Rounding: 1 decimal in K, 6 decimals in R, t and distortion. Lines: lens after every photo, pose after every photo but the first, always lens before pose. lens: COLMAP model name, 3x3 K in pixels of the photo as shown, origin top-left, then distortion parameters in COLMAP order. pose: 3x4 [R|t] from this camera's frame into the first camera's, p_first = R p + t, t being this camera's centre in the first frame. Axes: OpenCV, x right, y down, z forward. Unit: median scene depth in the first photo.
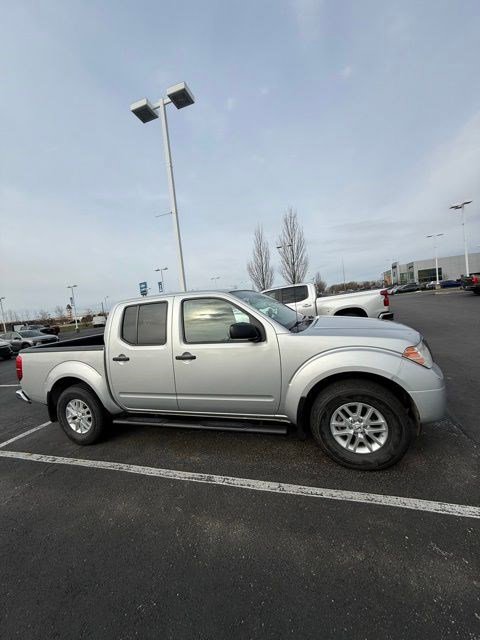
lens RADIAL K [[251.8, 0, 241.5], [0, 251.8, 319.8], [0, 0, 1]] dist [-0.000852, -0.000073]
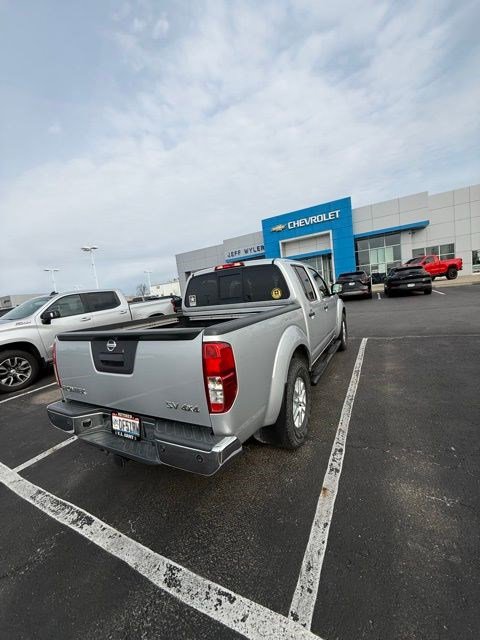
lens RADIAL K [[251.8, 0, 241.5], [0, 251.8, 319.8], [0, 0, 1]] dist [-0.000852, -0.000073]
pose [[0.184028, -0.013657, 0.982826, -1.493298], [0.160783, 0.986854, -0.016393, 0.147301], [-0.969682, 0.161038, 0.183805, 1.068598]]
